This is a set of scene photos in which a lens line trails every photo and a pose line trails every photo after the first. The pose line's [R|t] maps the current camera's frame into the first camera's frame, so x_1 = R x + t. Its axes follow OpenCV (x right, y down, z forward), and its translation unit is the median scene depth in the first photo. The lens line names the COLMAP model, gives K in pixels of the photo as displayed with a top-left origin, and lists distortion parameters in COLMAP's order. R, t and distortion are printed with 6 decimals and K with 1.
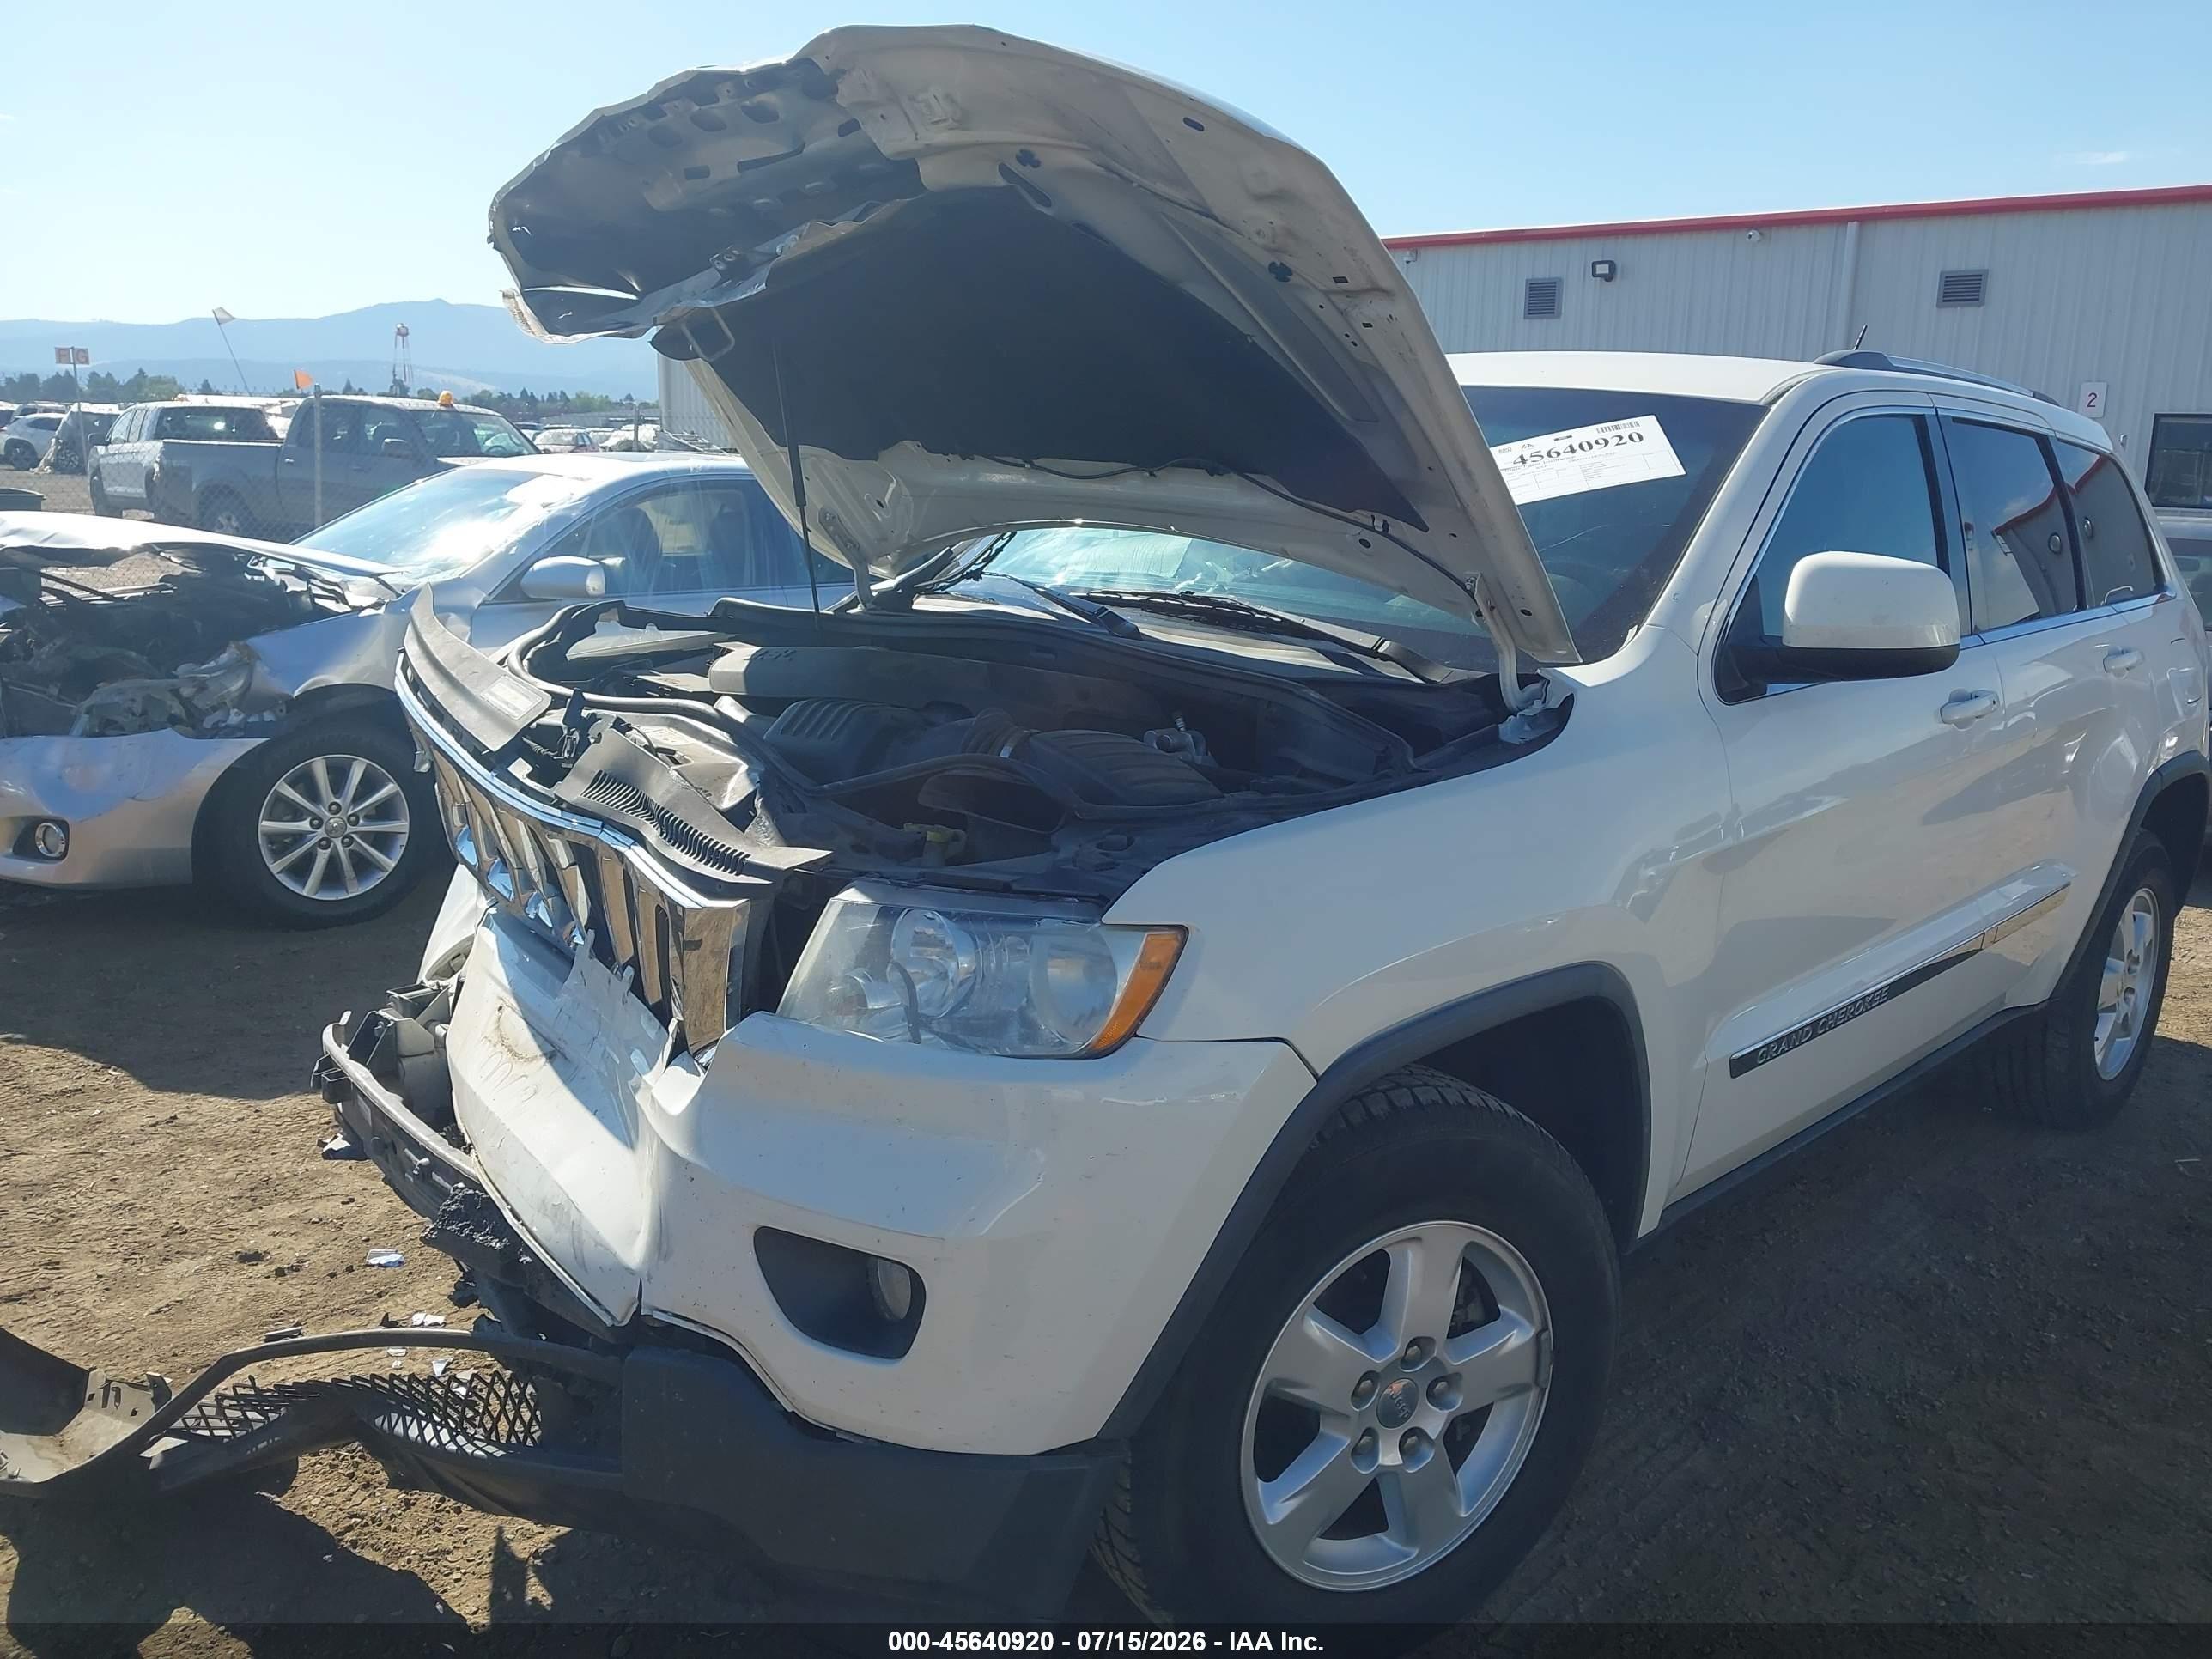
lens RADIAL K [[1756.4, 0, 1106.6], [0, 1756.4, 807.2], [0, 0, 1]] dist [-0.007194, -0.007625]
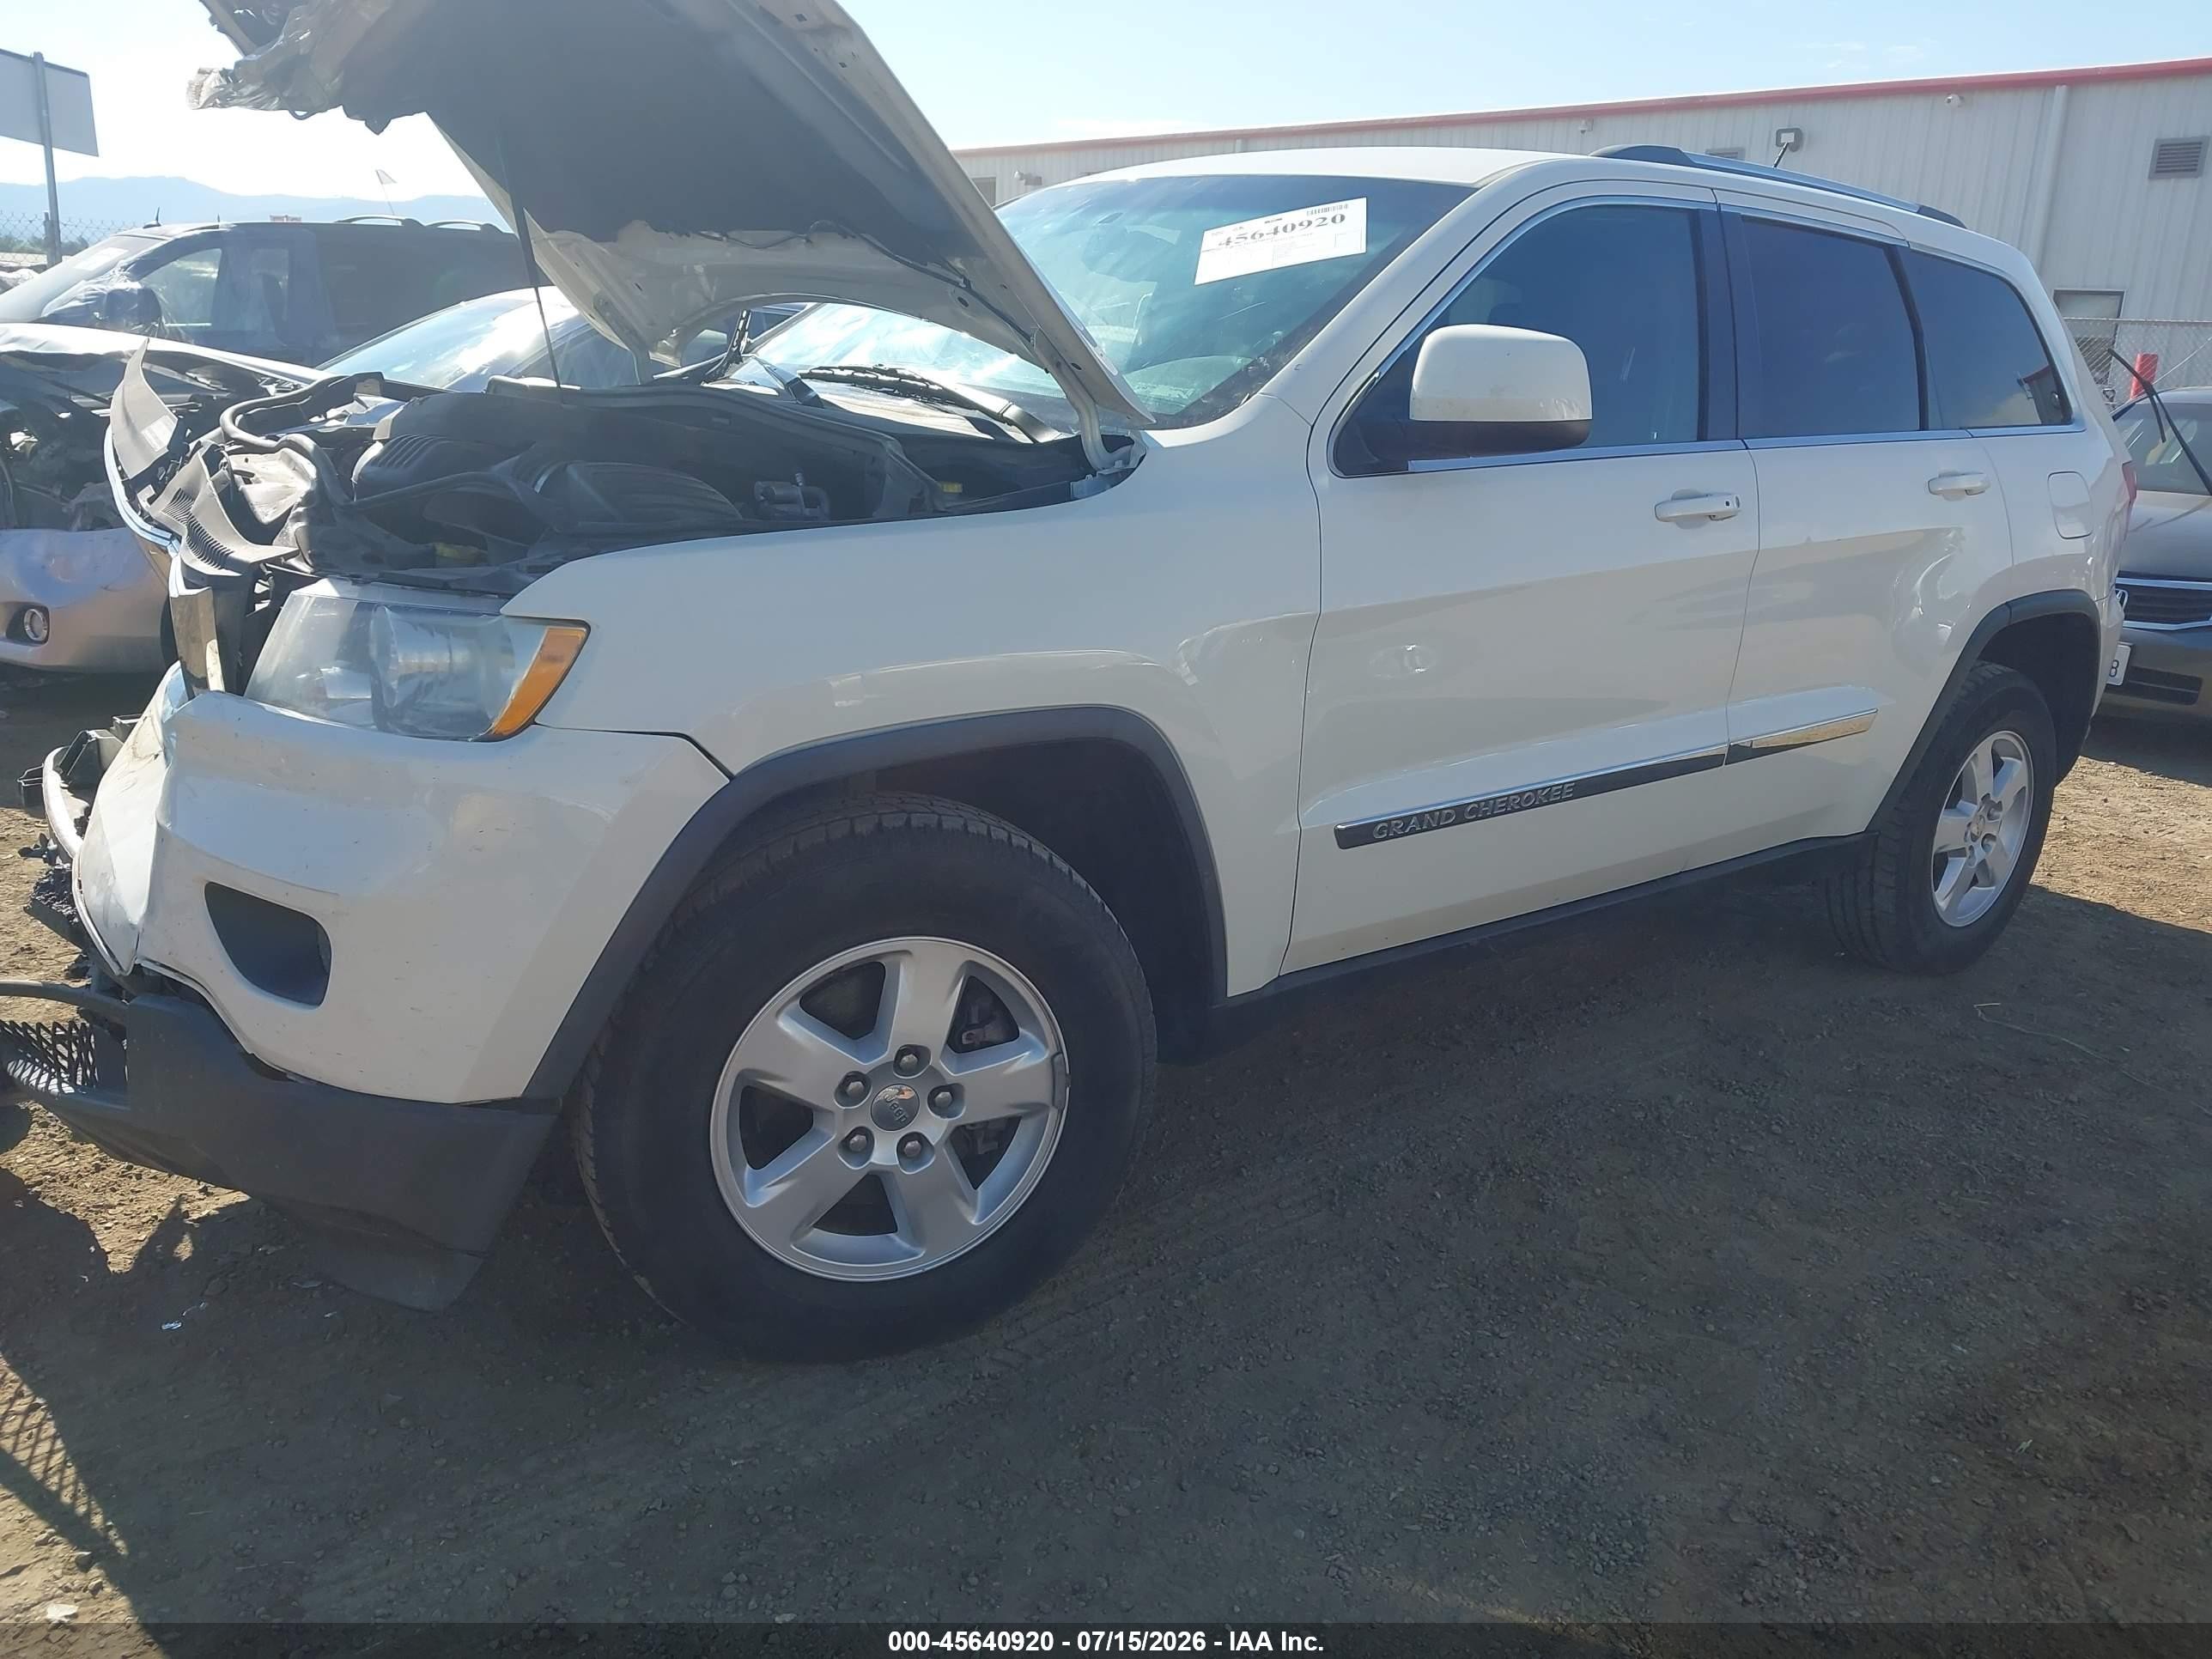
lens RADIAL K [[1722.4, 0, 1115.7], [0, 1722.4, 827.5], [0, 0, 1]] dist [0.051625, -0.082906]
pose [[0.993750, 0.042830, -0.103088, 0.353783], [-0.034984, 0.996436, 0.076749, 0.074652], [0.106008, -0.072663, 0.991707, -0.012370]]
